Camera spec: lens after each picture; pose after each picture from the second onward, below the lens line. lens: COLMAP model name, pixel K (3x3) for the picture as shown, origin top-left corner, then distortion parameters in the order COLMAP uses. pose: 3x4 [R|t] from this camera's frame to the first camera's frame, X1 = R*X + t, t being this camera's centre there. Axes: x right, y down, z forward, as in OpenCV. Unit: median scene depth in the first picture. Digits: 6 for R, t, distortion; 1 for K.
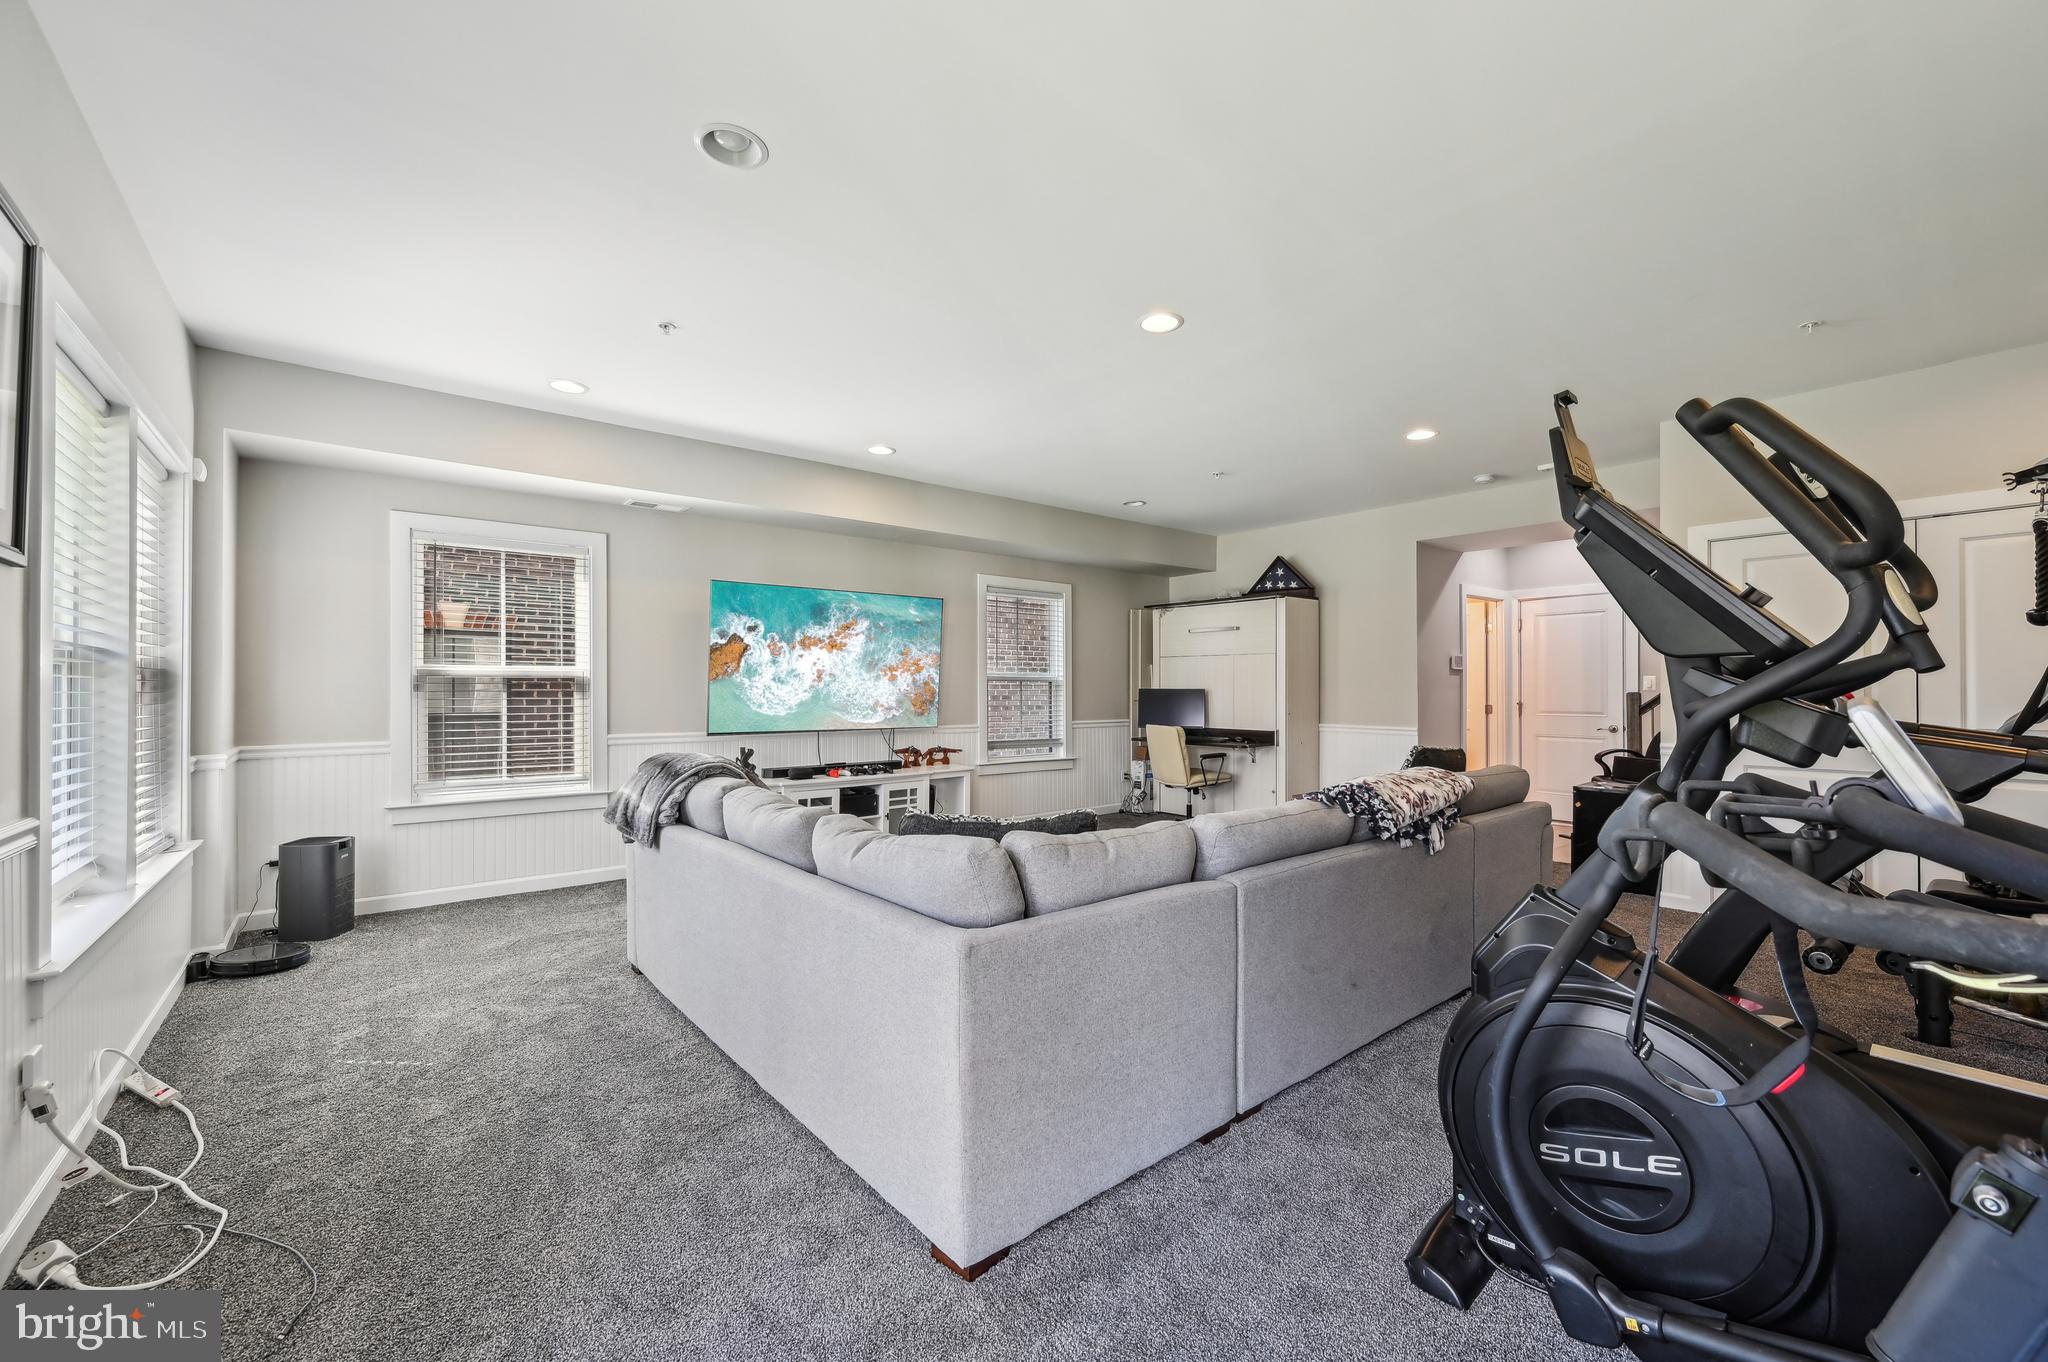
lens RADIAL K [[814.1, 0, 1027.1], [0, 814.1, 684.7], [0, 0, 1]] dist [0.003102, 0.000196]
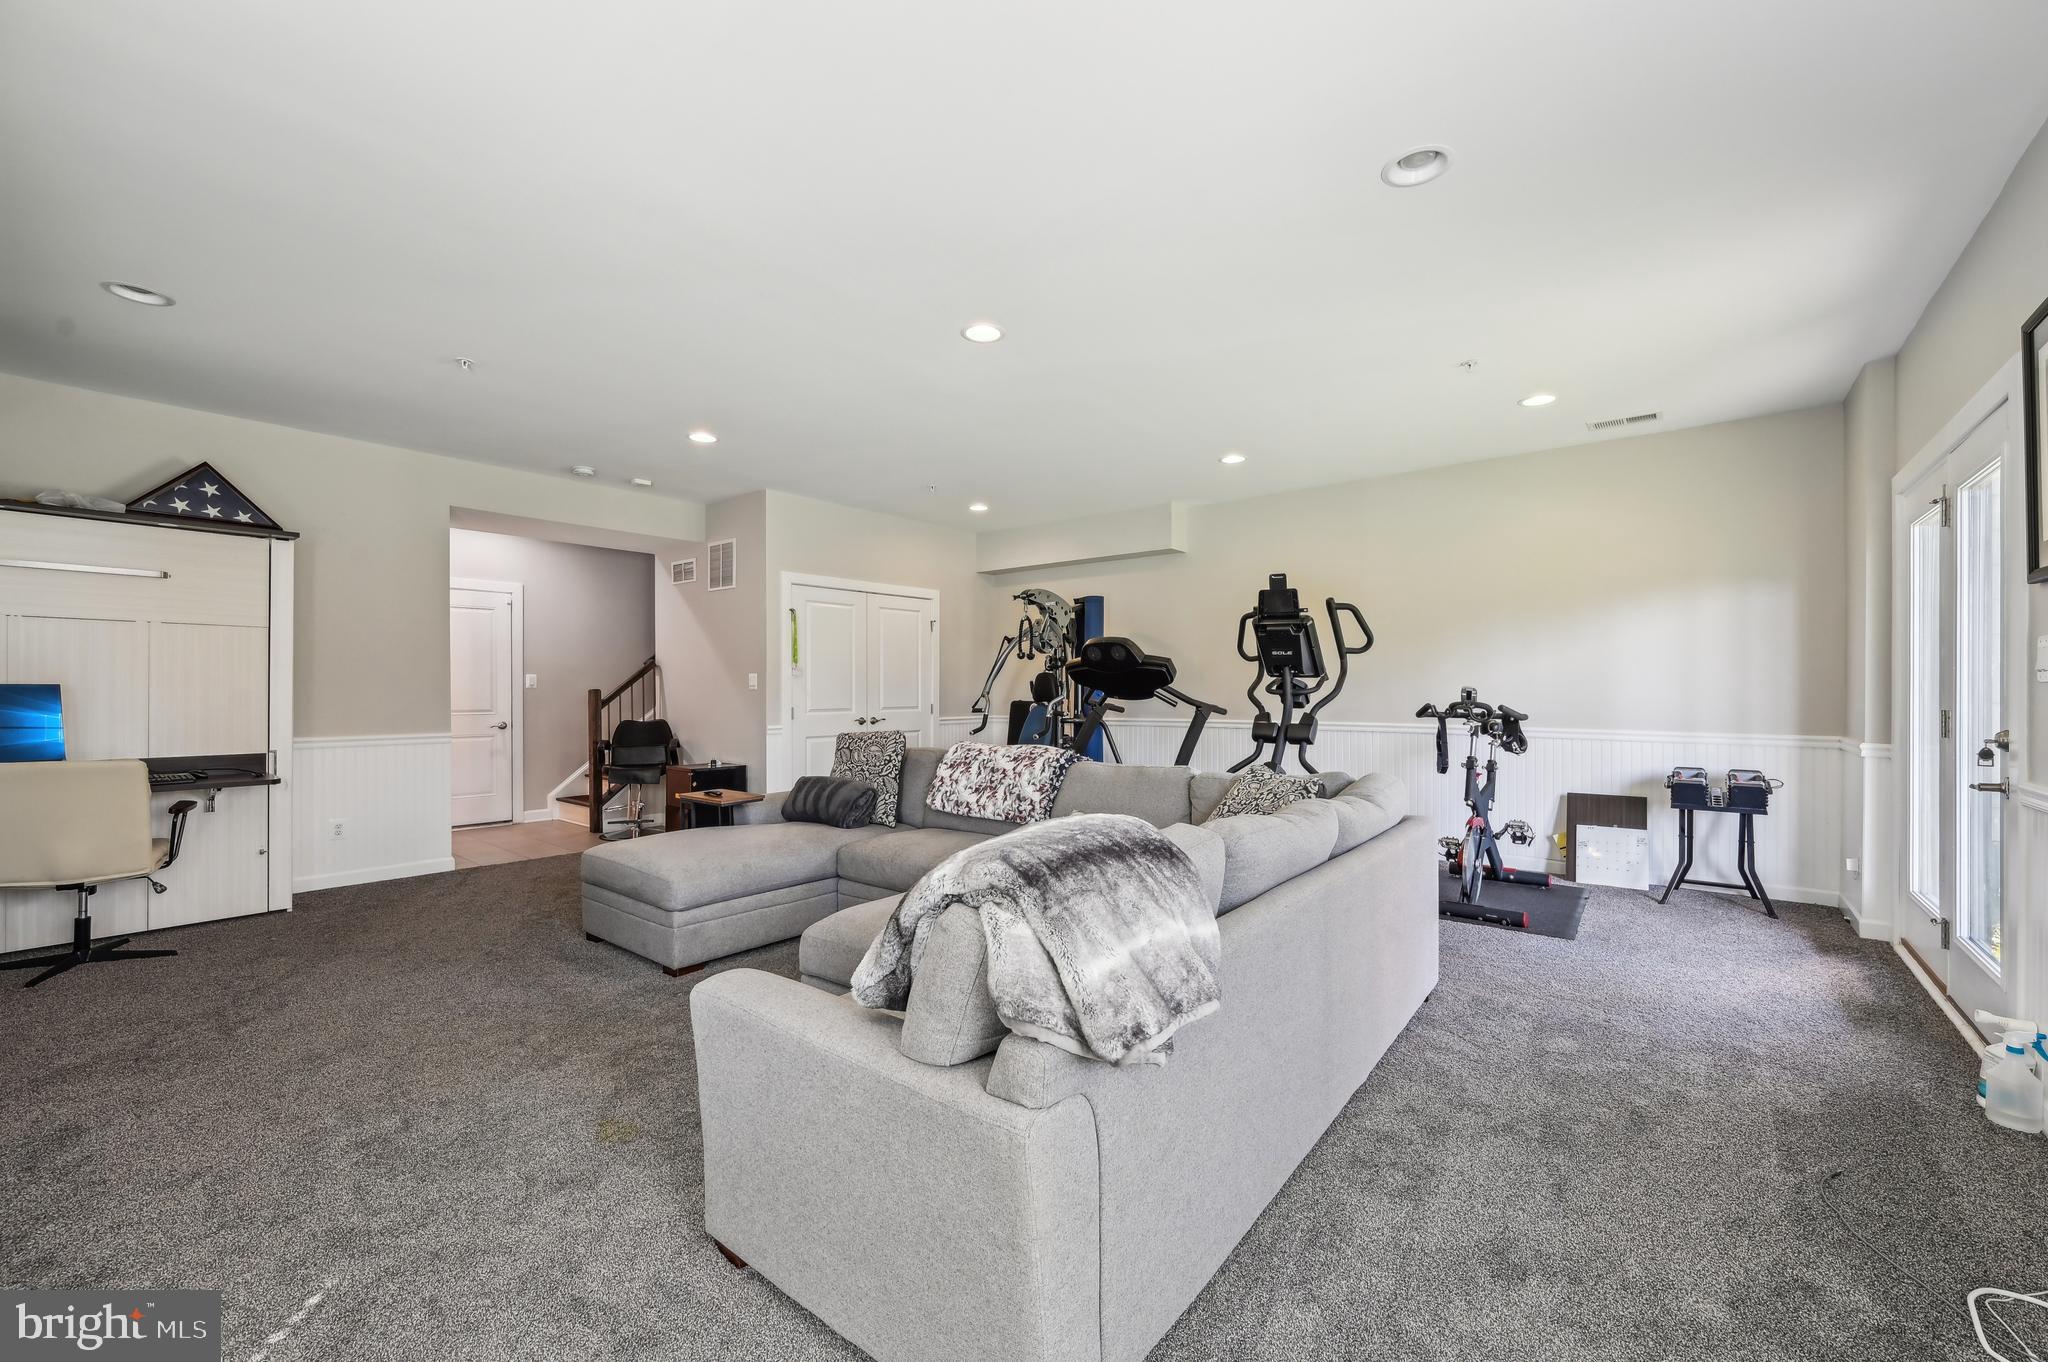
lens RADIAL K [[814.1, 0, 1028.4], [0, 814.1, 687.8], [0, 0, 1]] dist [0.003102, 0.000196]
pose [[-0.203780, 0.001319, 0.979016, -1.987392], [-0.005172, 0.999984, -0.002424, 0.028220], [-0.979003, -0.005557, -0.203770, 2.640941]]
